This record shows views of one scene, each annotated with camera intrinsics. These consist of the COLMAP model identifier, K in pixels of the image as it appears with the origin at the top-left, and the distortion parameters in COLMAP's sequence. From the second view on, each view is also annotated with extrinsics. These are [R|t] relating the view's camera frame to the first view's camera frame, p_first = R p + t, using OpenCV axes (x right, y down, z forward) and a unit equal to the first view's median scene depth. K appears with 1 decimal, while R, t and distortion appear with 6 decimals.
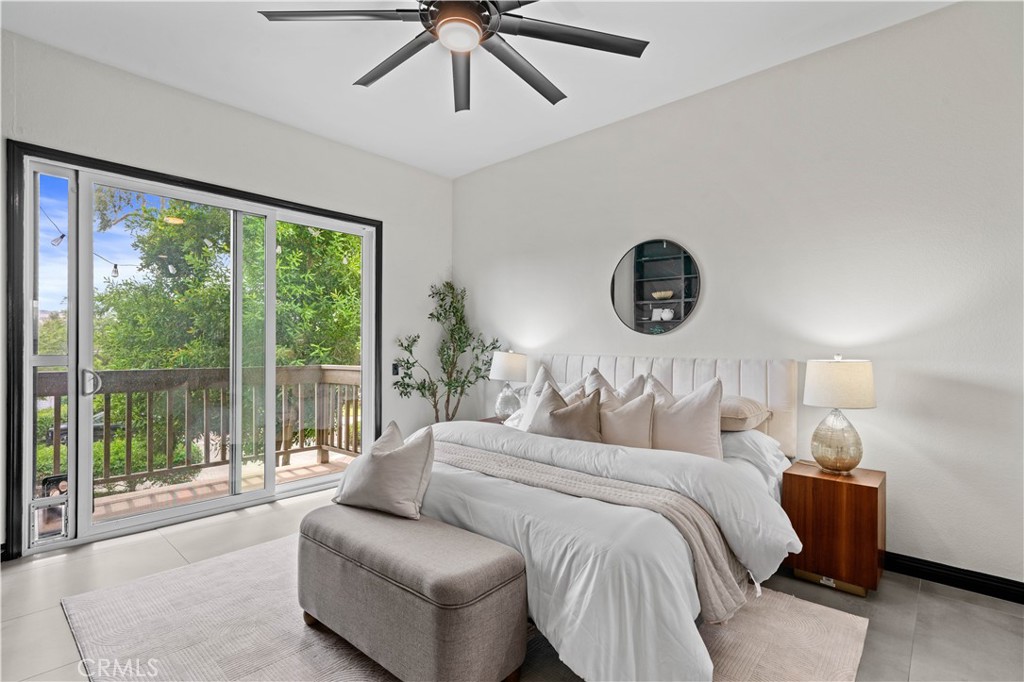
lens RADIAL K [[473.7, 0, 512.0], [0, 473.7, 345.1], [0, 0, 1]] dist [0.001576, 0.000082]
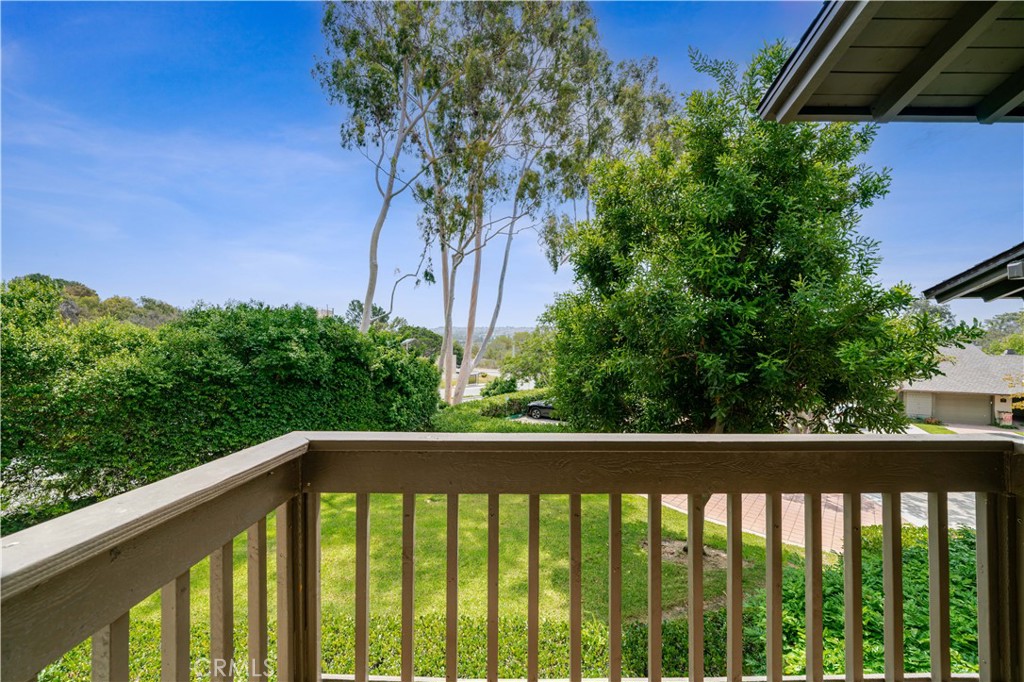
lens RADIAL K [[377.4, 0, 508.4], [0, 377.4, 342.9], [0, 0, 1]] dist [-0.000409, -0.000017]
pose [[0.664845, -0.005877, -0.746958, -0.561144], [-0.001500, 0.999957, -0.009203, -0.027747], [0.746980, 0.007239, 0.664807, 0.738063]]
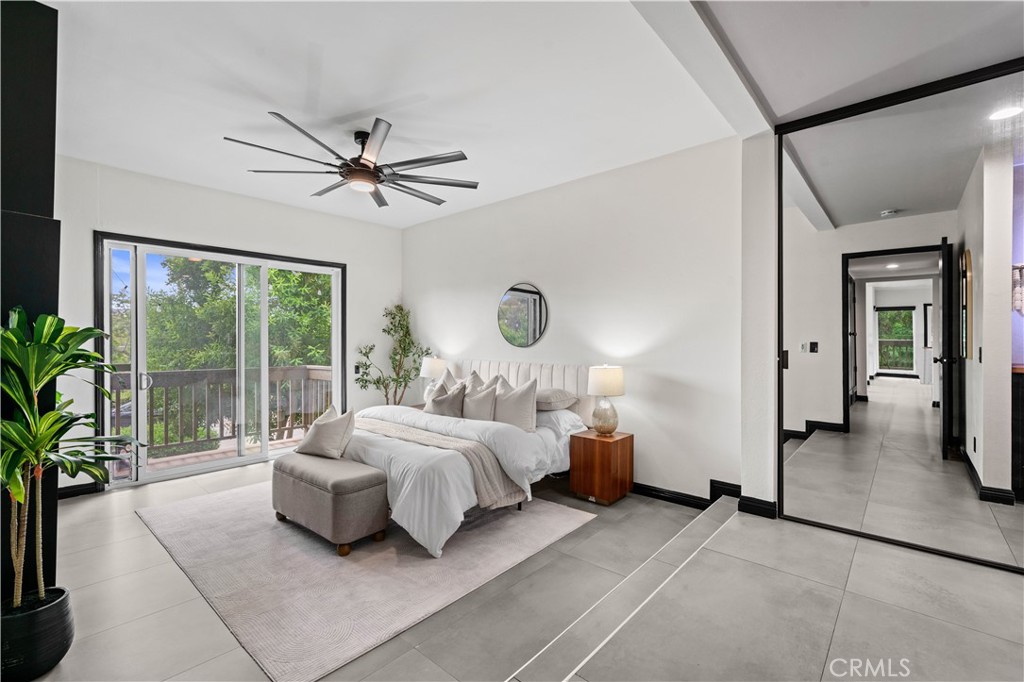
lens RADIAL K [[438.2, 0, 512.0], [0, 438.2, 341.0], [0, 0, 1]] dist [-0.000386, 0.000197]
pose [[0.999940, -0.003053, 0.010477, 0.215278], [0.003002, 0.999984, 0.004841, -0.041168], [-0.010492, -0.004809, 0.999933, -0.322537]]
